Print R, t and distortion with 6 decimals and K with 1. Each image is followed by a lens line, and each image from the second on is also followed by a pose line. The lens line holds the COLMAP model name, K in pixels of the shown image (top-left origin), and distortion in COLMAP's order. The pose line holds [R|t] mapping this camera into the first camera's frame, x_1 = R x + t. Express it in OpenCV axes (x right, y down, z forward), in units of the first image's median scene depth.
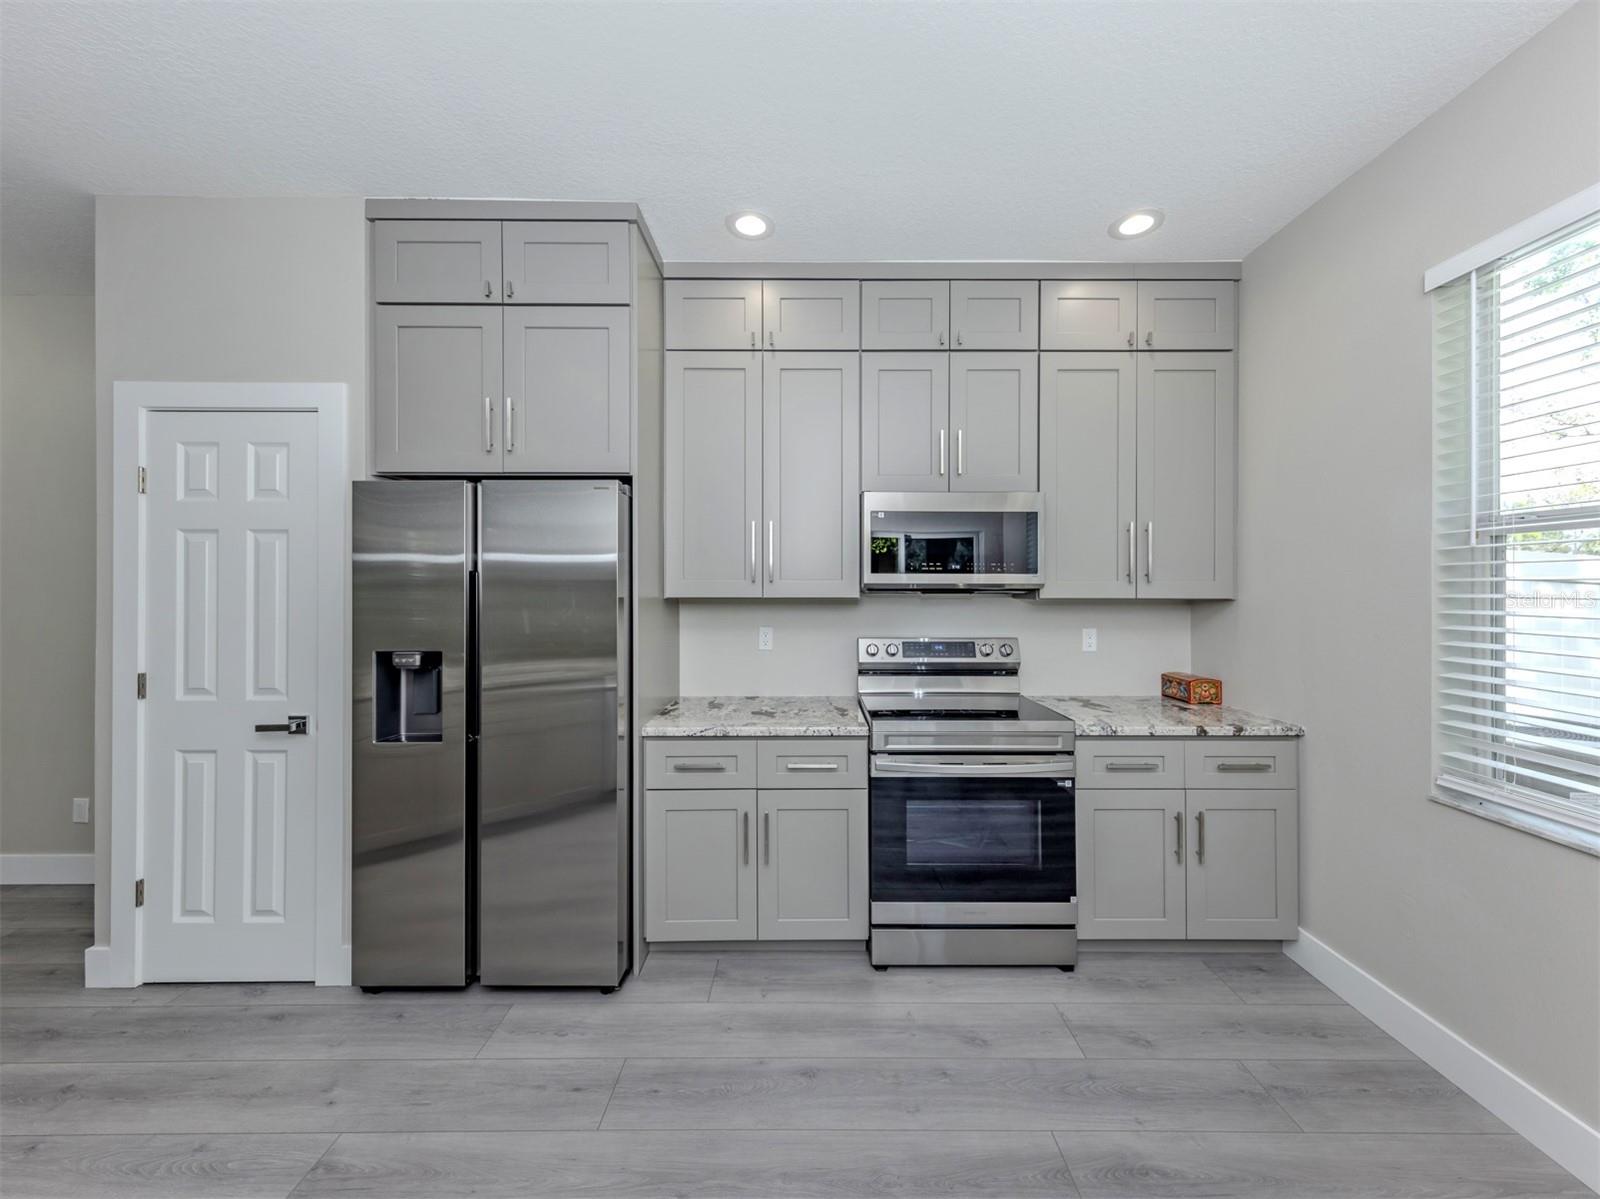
lens RADIAL K [[607.8, 0, 845.1], [0, 607.8, 591.8], [0, 0, 1]] dist [0.002754, -0.000262]
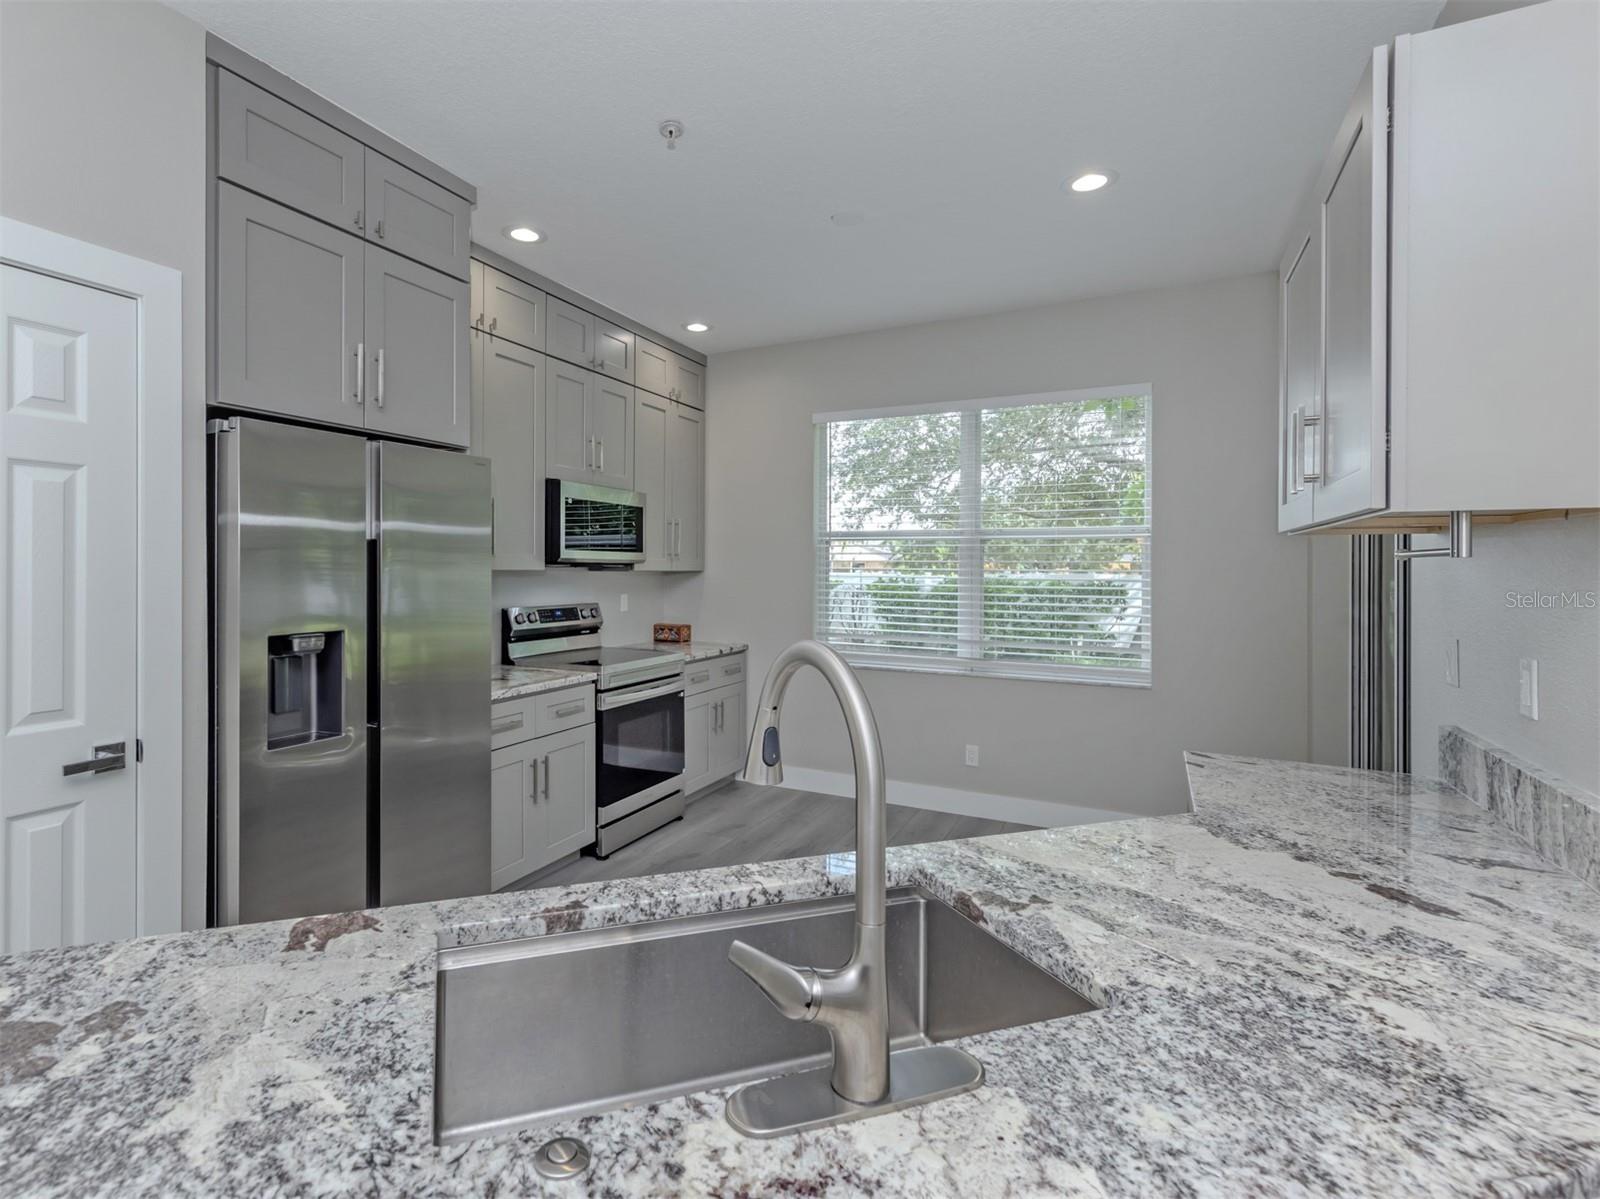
lens RADIAL K [[797.8, 0, 766.7], [0, 797.8, 571.6], [0, 0, 1]] dist [-0.013081, -0.000500]
pose [[0.429525, -0.000584, 0.903055, -1.299813], [-0.006696, 0.999970, 0.003832, 0.003727], [-0.903030, -0.007692, 0.429508, -0.028857]]
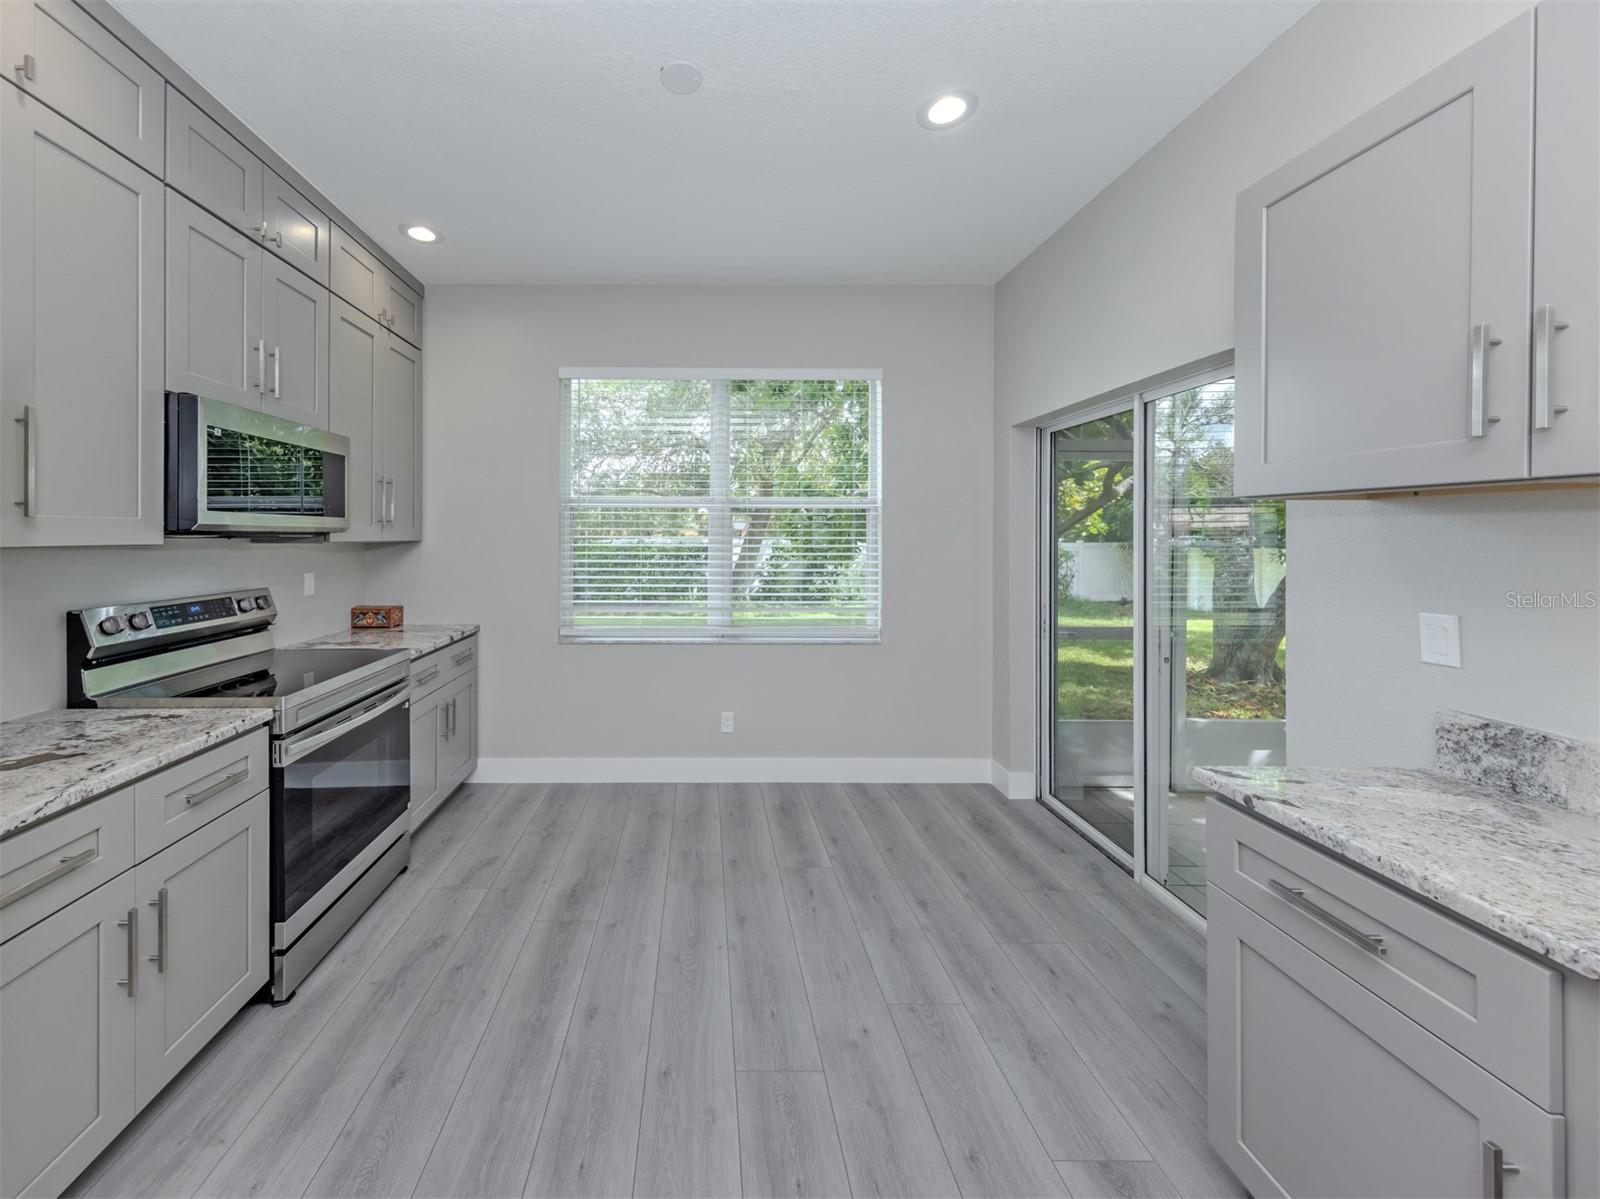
lens RADIAL K [[593.3, 0, 731.8], [0, 593.3, 526.7], [0, 0, 1]] dist [0.006690, -0.001499]
pose [[-0.027325, 0.008108, 0.999594, -0.753335], [0.003137, 0.999963, -0.008026, -0.005962], [-0.999622, 0.002916, -0.027349, 0.419547]]
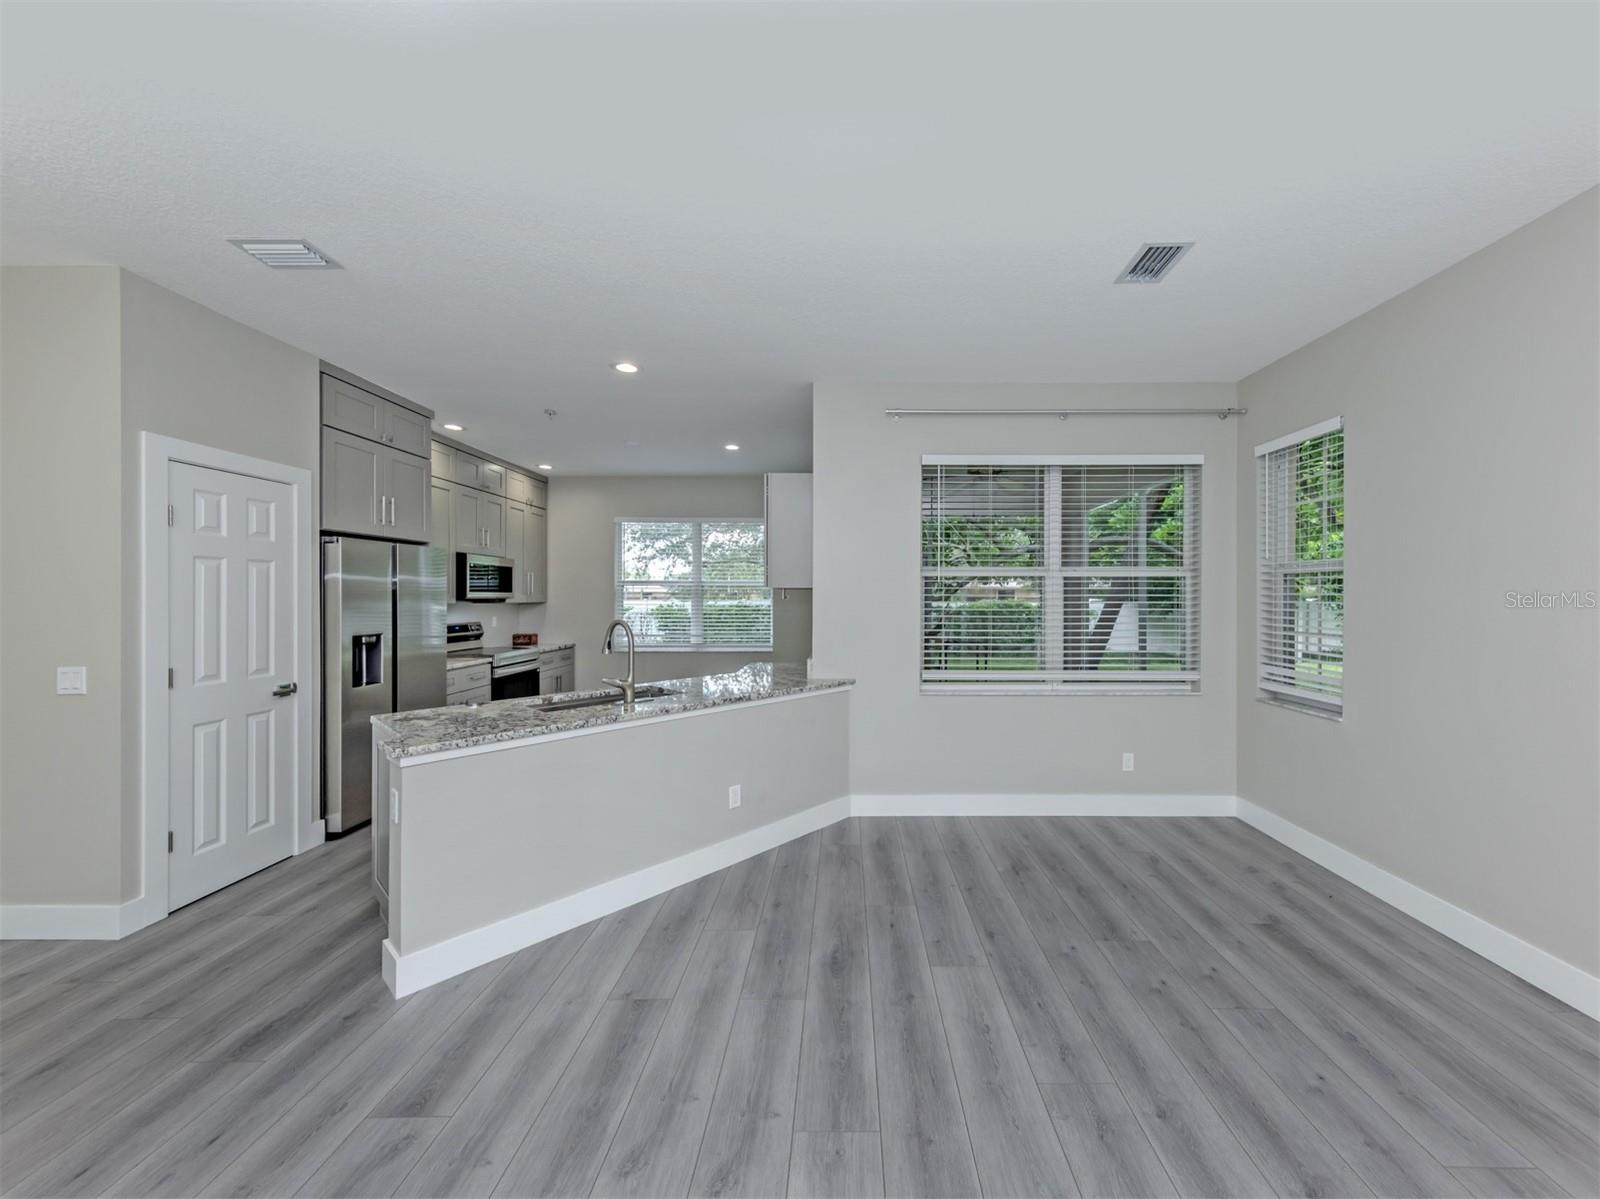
lens RADIAL K [[593.3, 0, 869.5], [0, 593.3, 588.4], [0, 0, 1]] dist [0.006690, -0.001499]
pose [[-0.029298, 0.014591, 0.999464, -2.302452], [0.001847, 0.999893, -0.014543, -0.010357], [-0.999569, 0.001420, -0.029322, -0.394163]]
